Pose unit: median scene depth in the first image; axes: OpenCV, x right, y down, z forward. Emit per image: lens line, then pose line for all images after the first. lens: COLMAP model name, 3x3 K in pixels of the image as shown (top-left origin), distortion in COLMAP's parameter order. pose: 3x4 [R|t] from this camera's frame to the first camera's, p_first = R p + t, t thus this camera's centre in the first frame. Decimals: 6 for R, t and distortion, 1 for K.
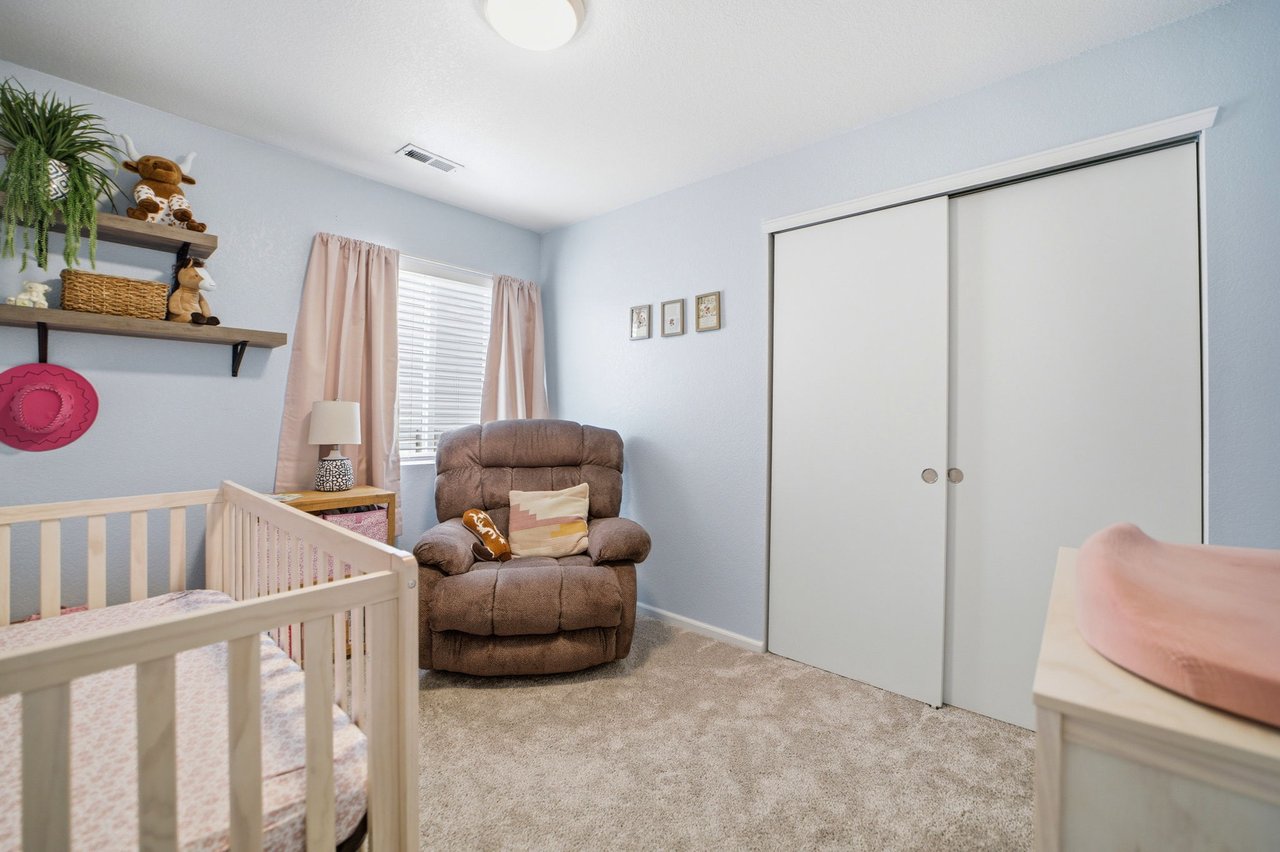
lens RADIAL K [[505.1, 0, 642.9], [0, 505.1, 420.2], [0, 0, 1]] dist [-0.042059, 0.010698]
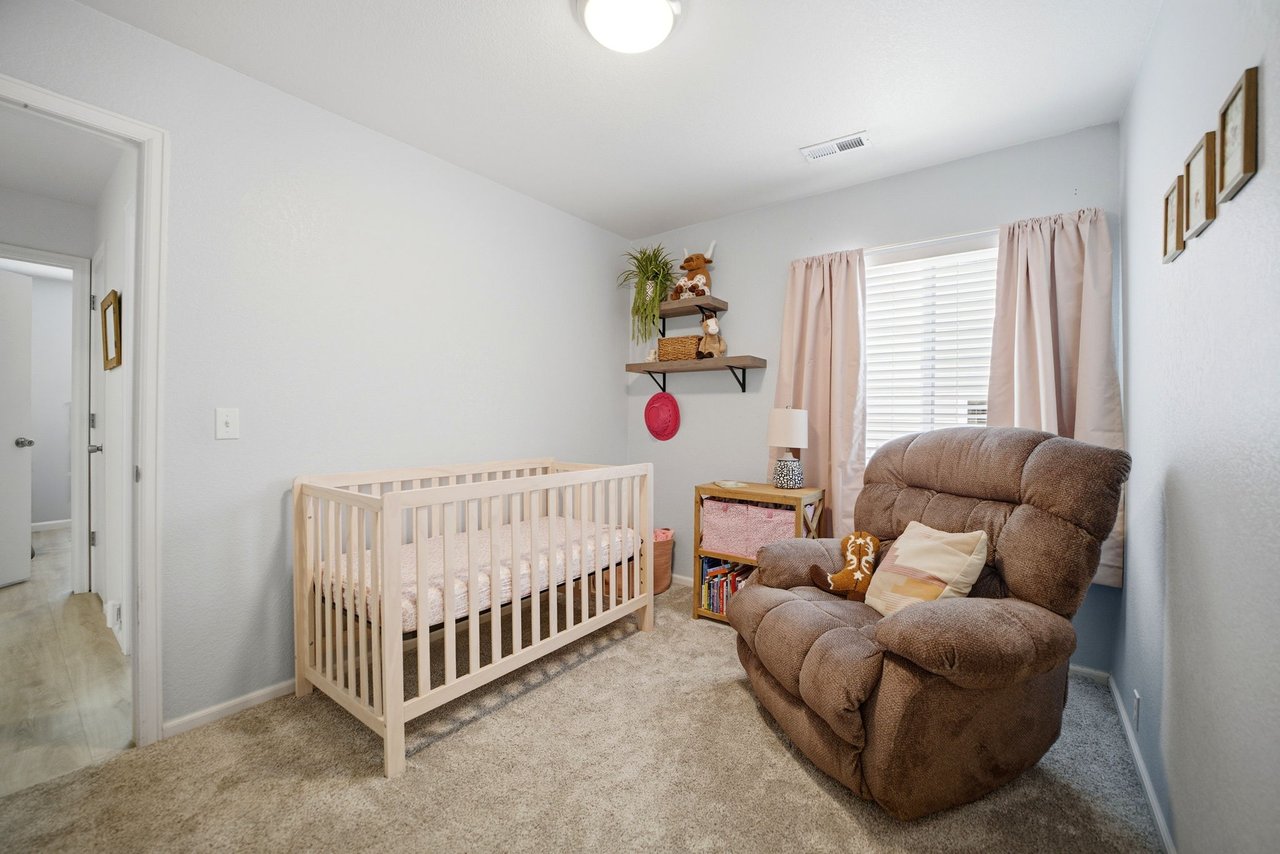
lens RADIAL K [[505.1, 0, 642.9], [0, 505.1, 421.2], [0, 0, 1]] dist [-0.042059, 0.010698]
pose [[0.091281, -0.004821, -0.995813, 0.499198], [-0.017152, 0.999832, -0.006413, 0.003198], [0.995677, 0.017665, 0.091183, 0.595327]]
